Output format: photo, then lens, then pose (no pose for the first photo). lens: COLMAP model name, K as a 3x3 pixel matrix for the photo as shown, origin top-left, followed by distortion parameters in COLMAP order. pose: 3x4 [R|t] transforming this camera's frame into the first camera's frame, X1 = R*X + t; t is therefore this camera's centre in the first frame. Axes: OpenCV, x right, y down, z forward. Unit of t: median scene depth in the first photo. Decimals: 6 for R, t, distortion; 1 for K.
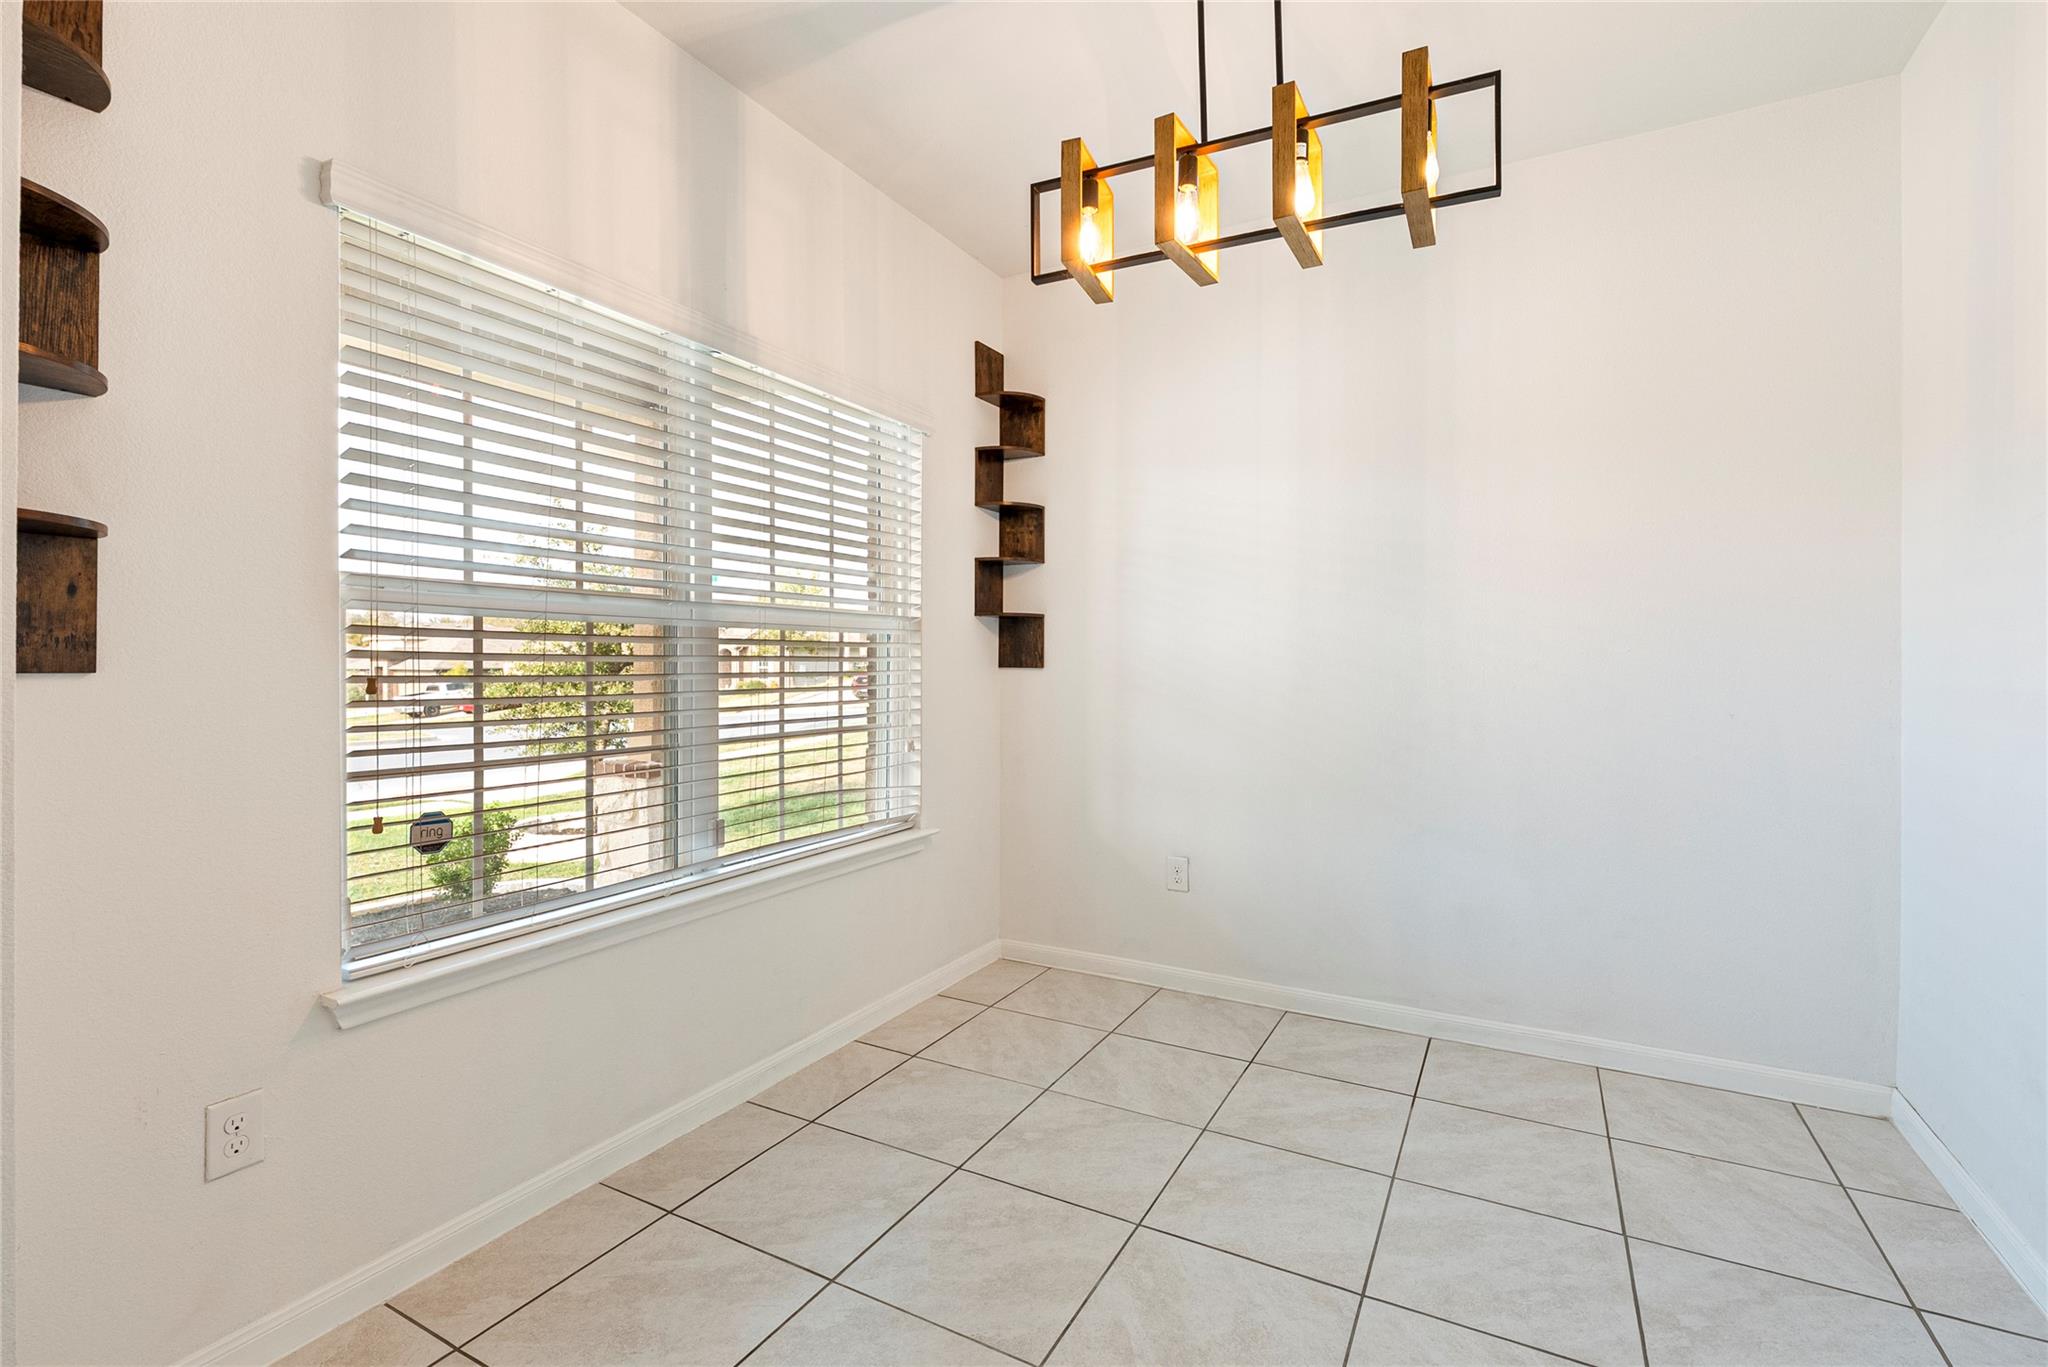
lens RADIAL K [[932.5, 0, 1024.4], [0, 932.5, 670.2], [0, 0, 1]] dist [0.000493, 0.001016]
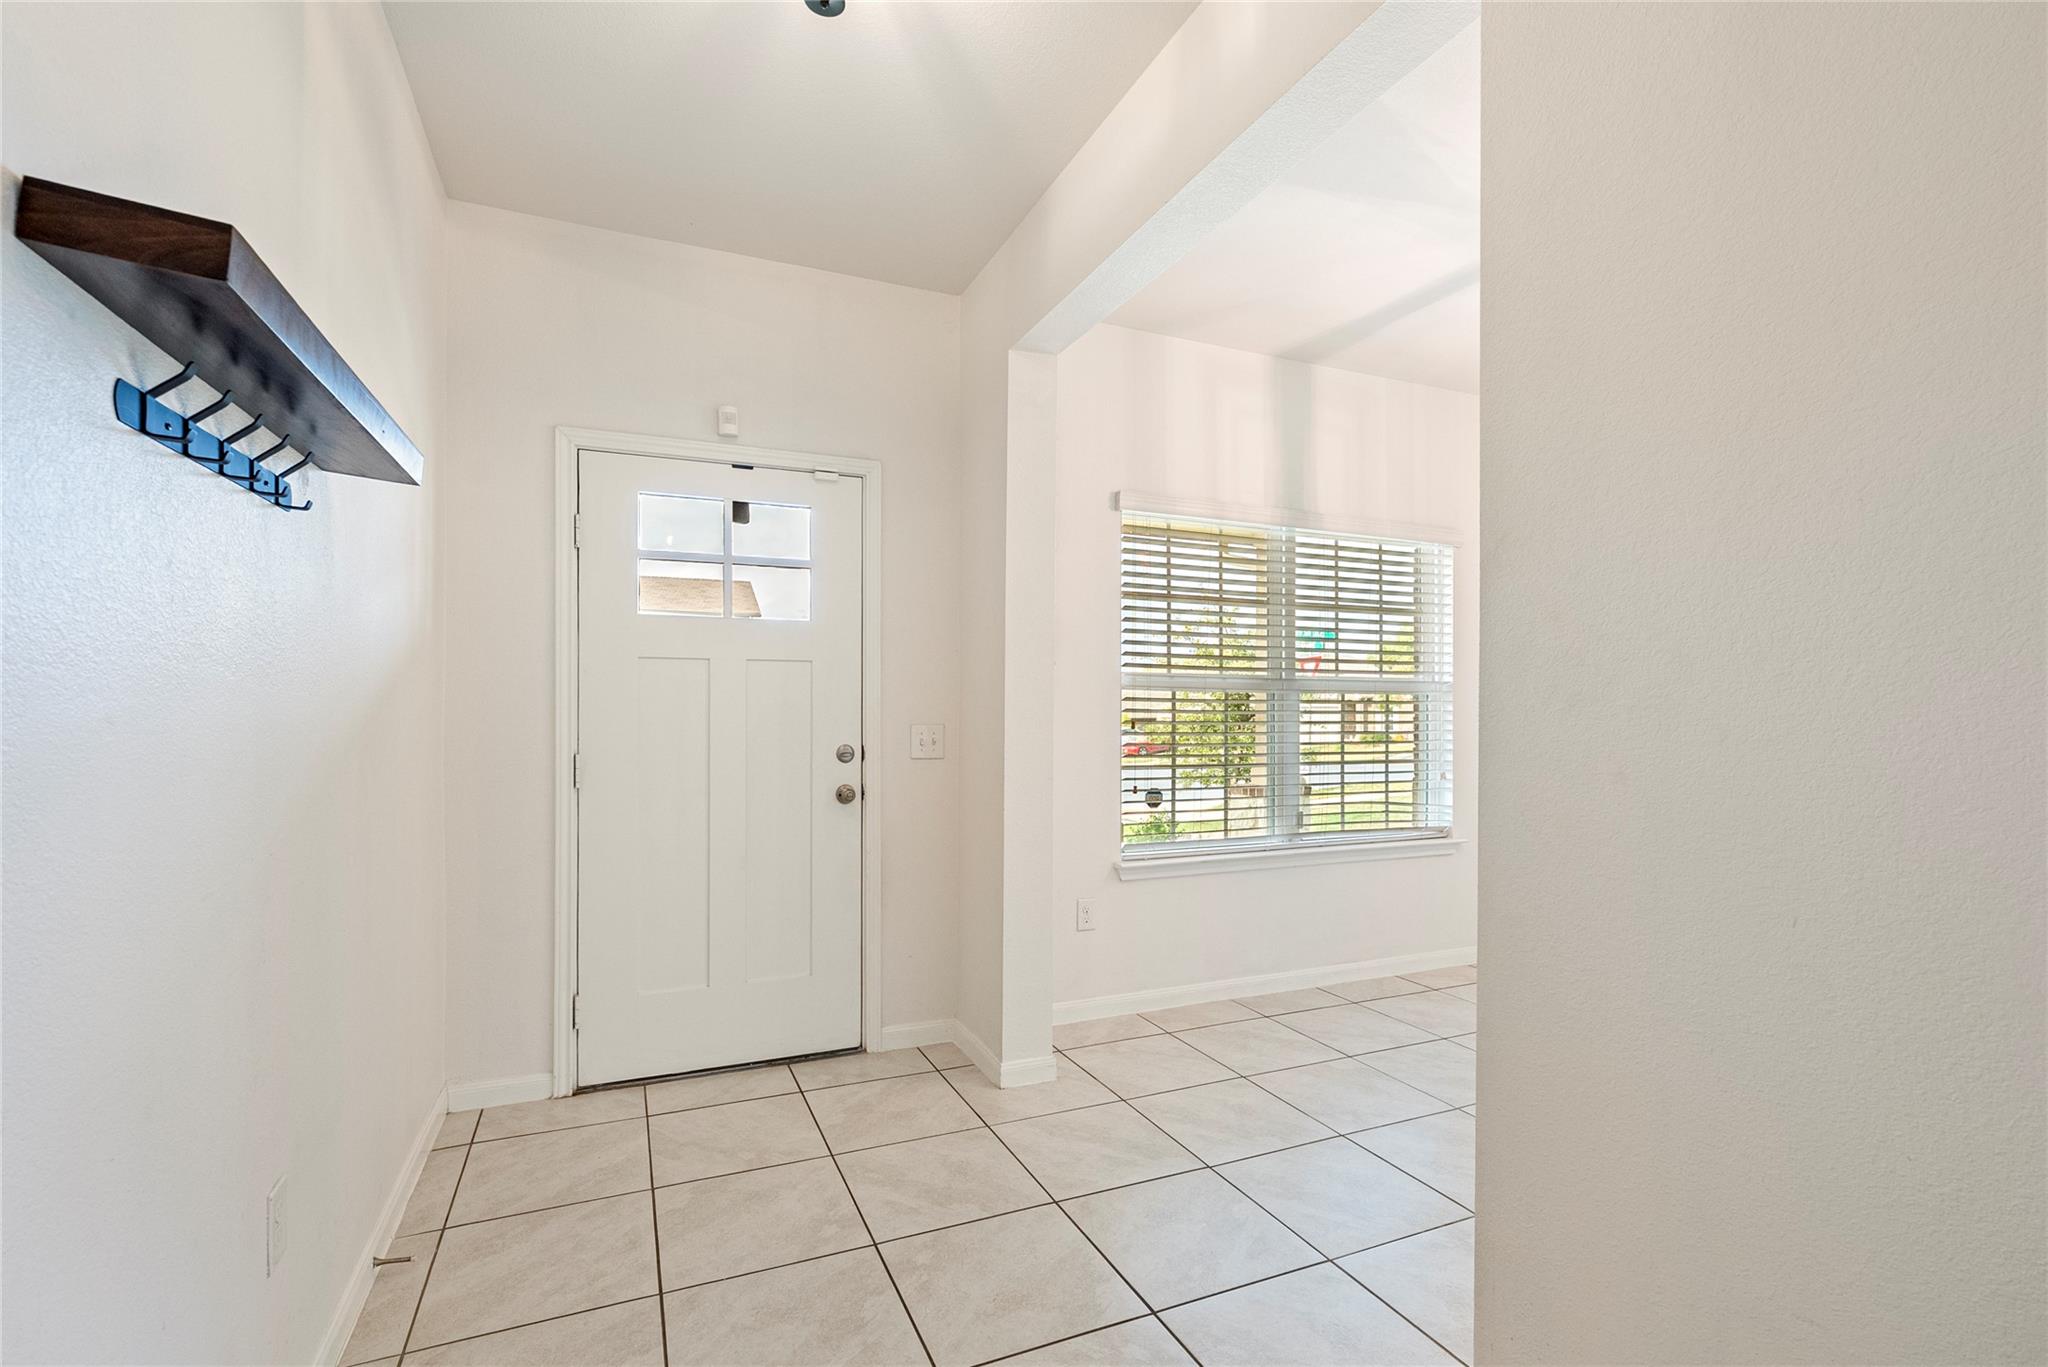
lens RADIAL K [[932.5, 0, 1014.6], [0, 932.5, 695.4], [0, 0, 1]] dist [0.000493, 0.001016]
pose [[0.790202, -0.007174, -0.612805, 0.300558], [-0.008273, 0.999716, -0.022371, -0.001283], [0.612791, 0.022747, 0.789917, -0.643637]]
